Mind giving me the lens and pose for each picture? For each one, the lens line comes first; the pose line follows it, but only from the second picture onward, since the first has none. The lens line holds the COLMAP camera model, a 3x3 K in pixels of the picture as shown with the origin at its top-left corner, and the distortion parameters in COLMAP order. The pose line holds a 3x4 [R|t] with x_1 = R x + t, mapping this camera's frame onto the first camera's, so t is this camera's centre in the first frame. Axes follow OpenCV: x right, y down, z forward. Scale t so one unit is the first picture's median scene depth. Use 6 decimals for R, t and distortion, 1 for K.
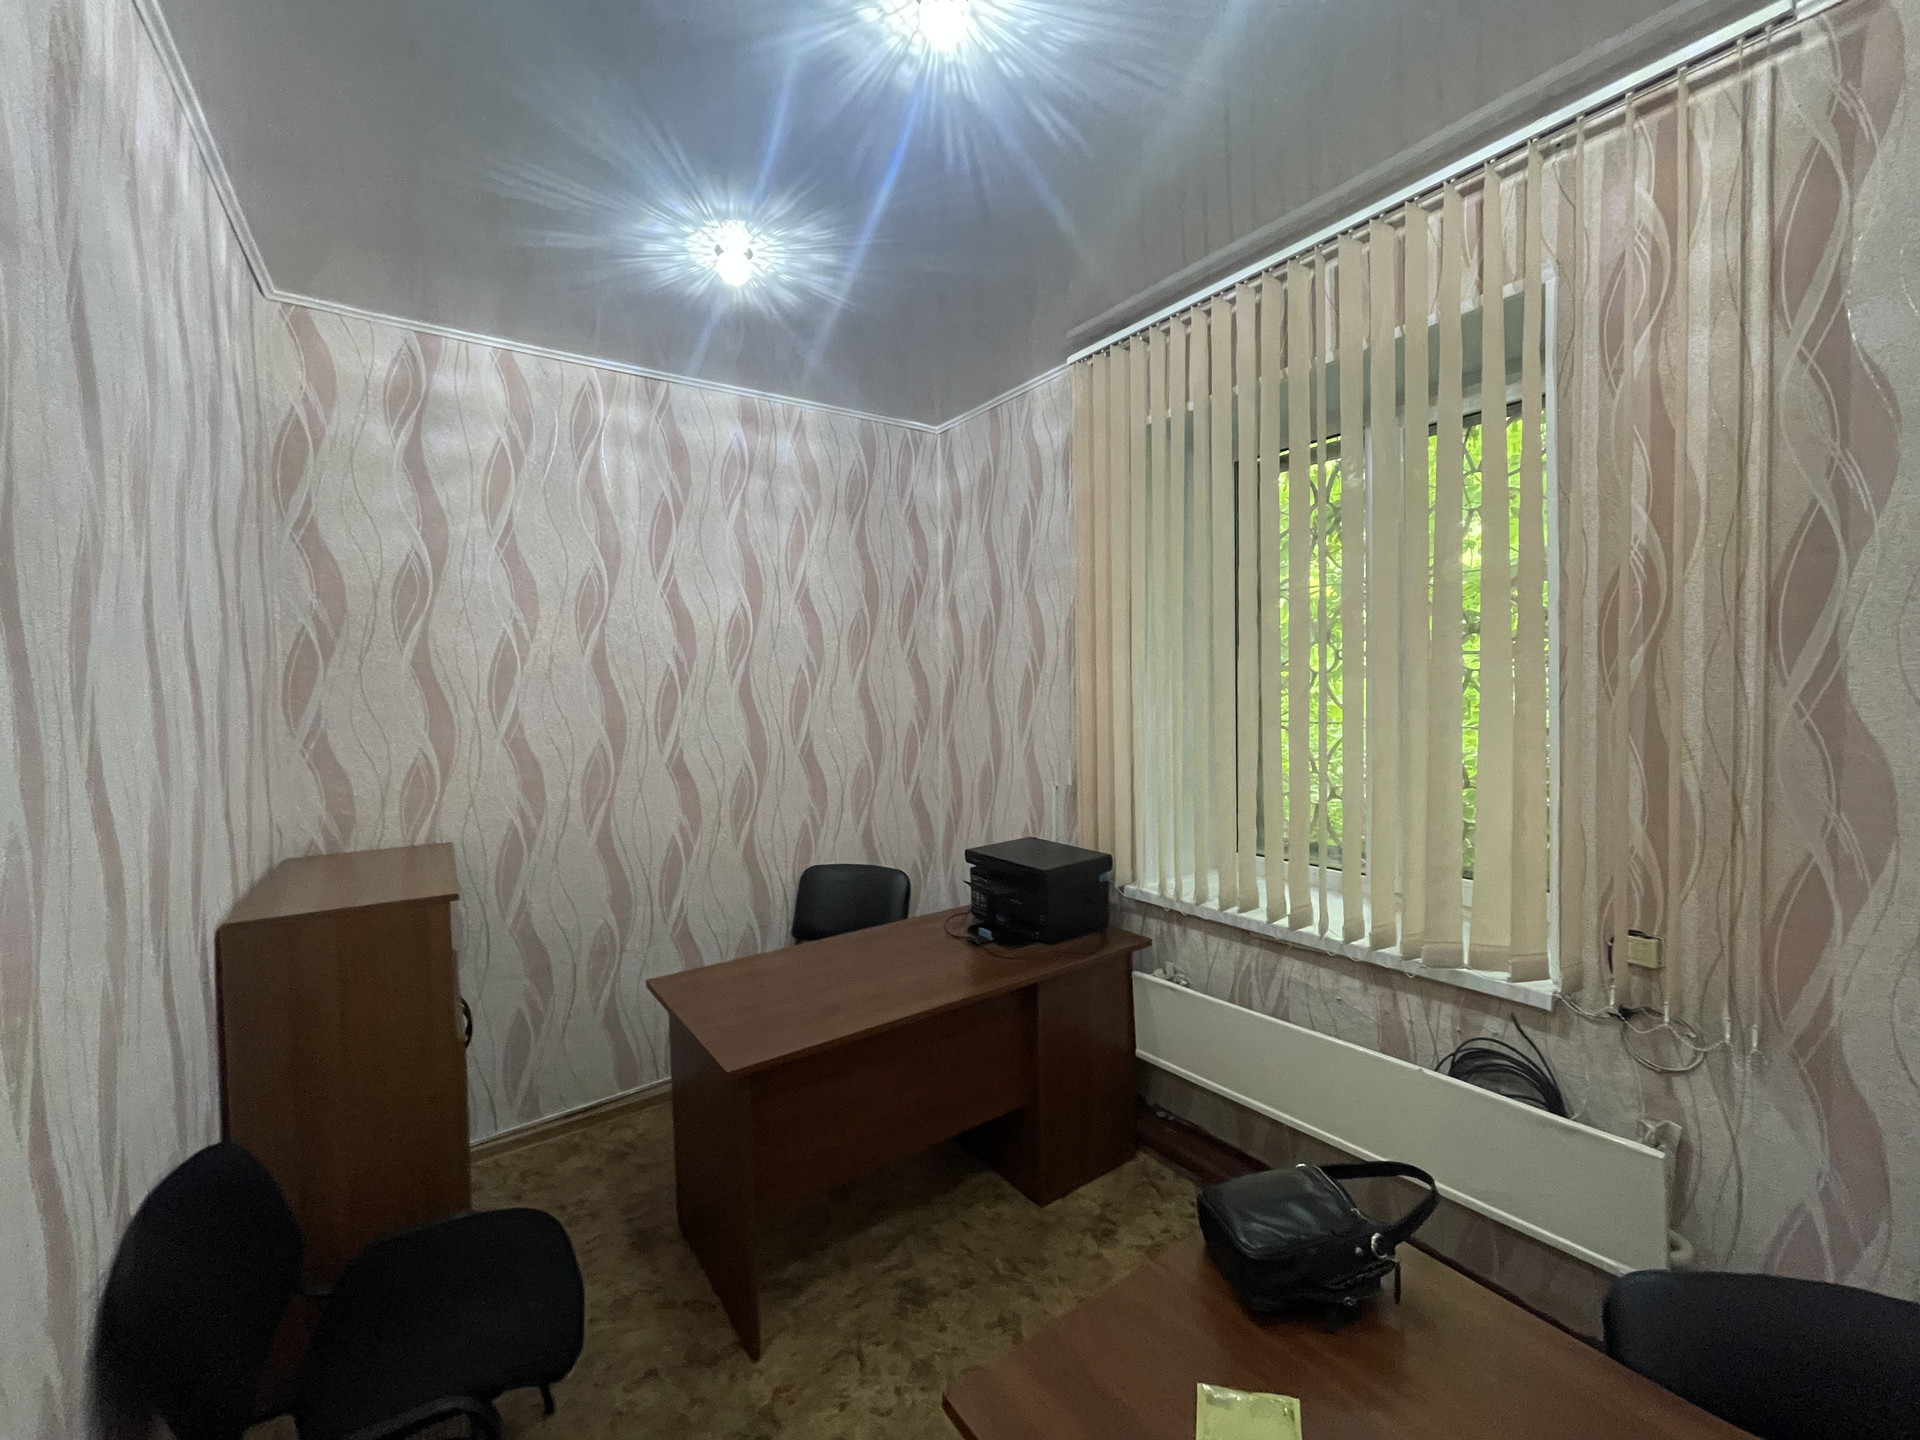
lens RADIAL K [[794.9, 0, 961.0], [0, 794.9, 714.7], [0, 0, 1]] dist [0.000203, -0.000241]
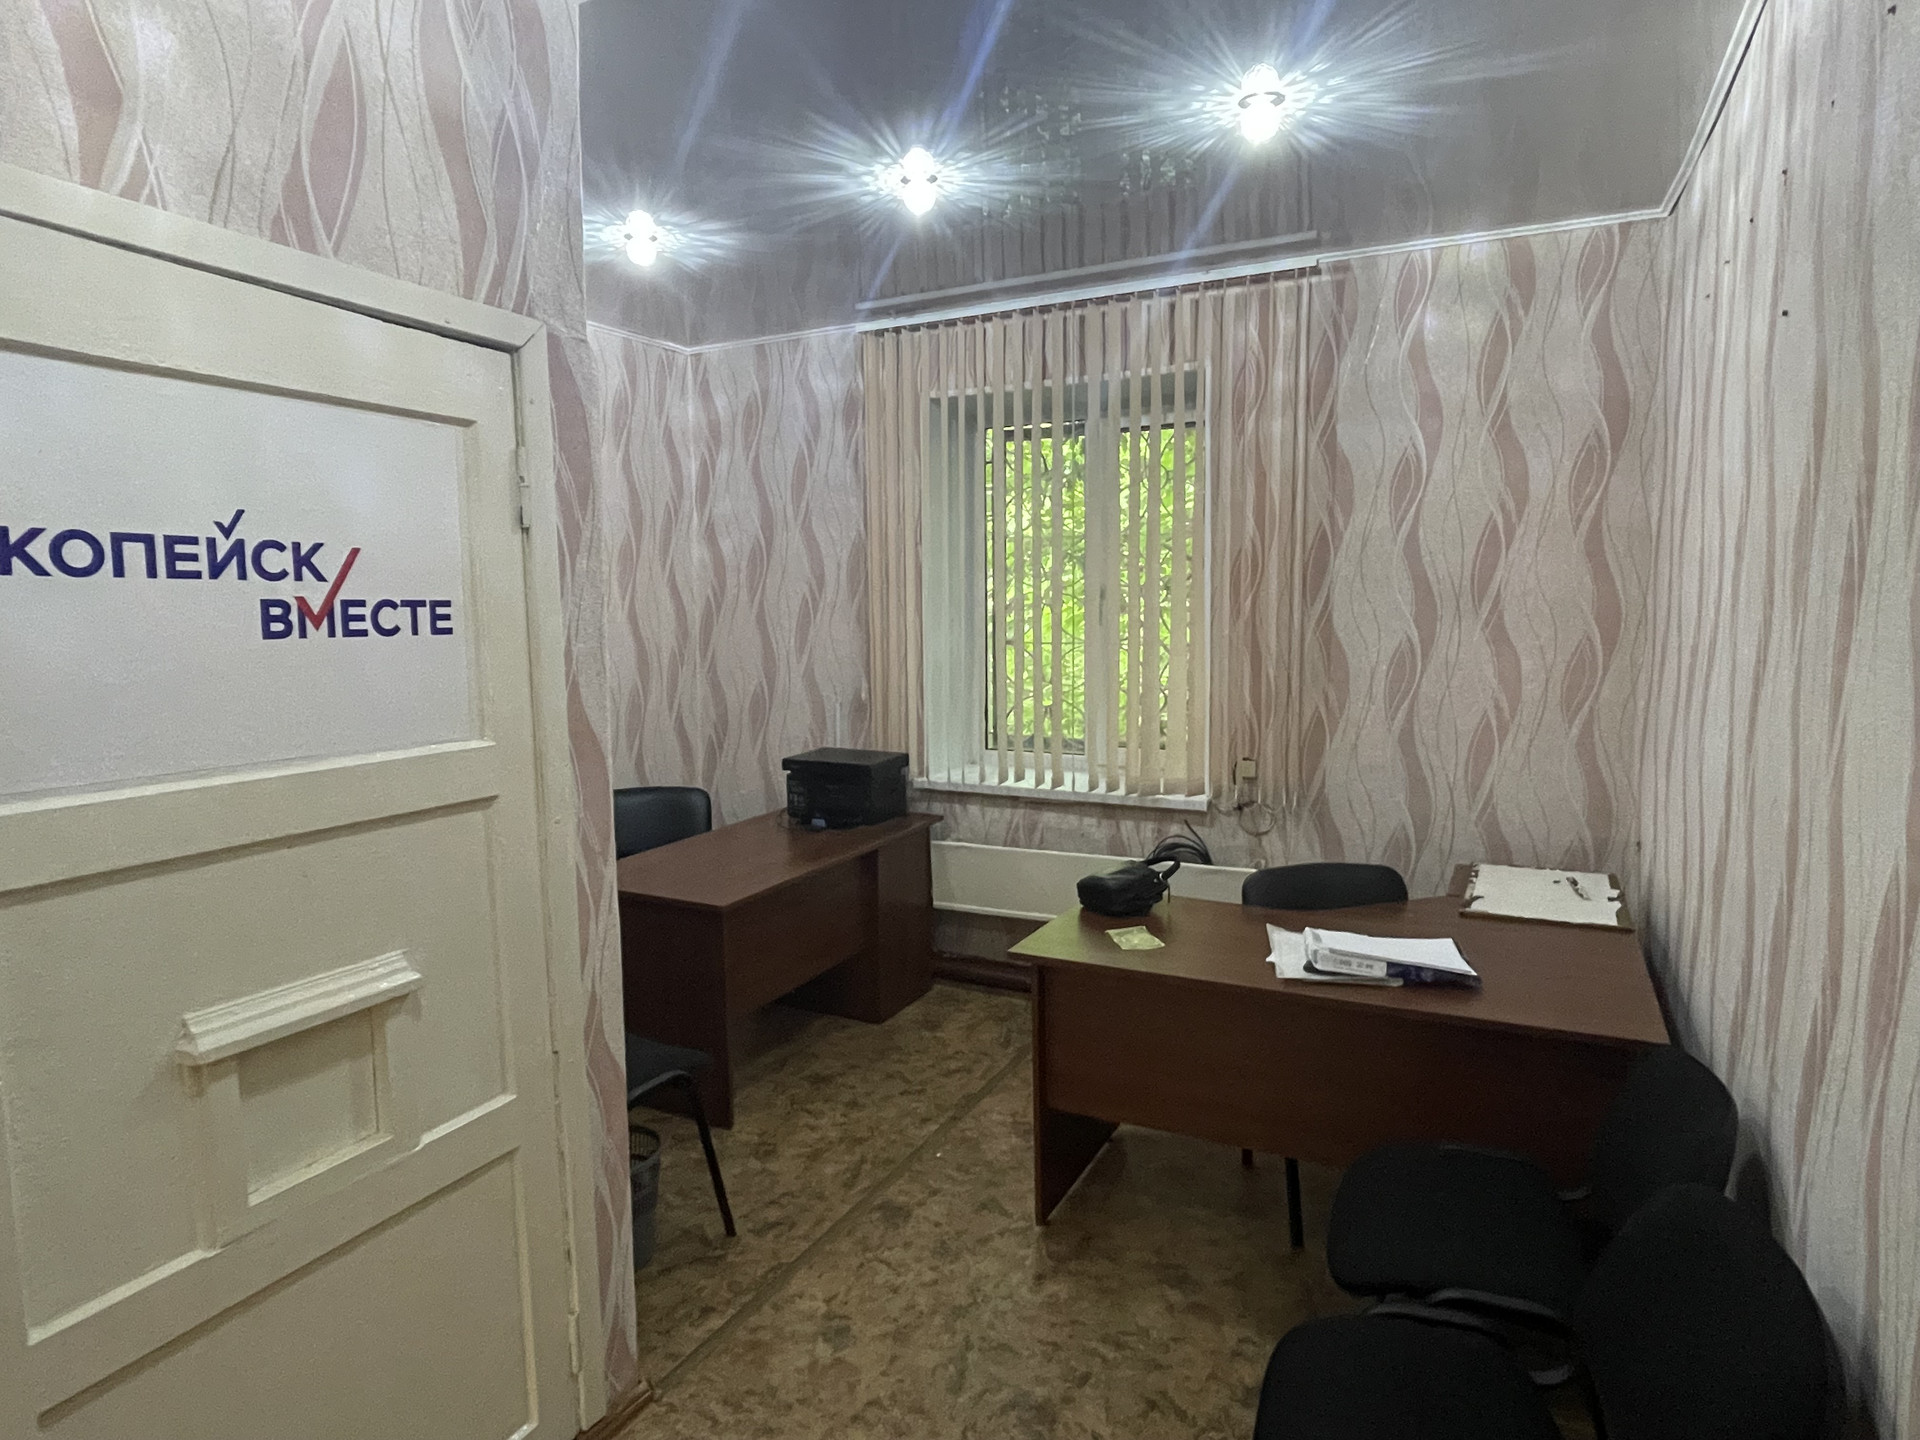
lens RADIAL K [[1076.6, 0, 960.0], [0, 1076.6, 720.0], [0, 0, 1]] dist [0.000764, 0.000124]
pose [[0.888774, -0.045433, 0.456089, -0.554864], [0.011711, 0.997001, 0.076494, -0.000432], [-0.458197, -0.062645, 0.886641, -0.568812]]
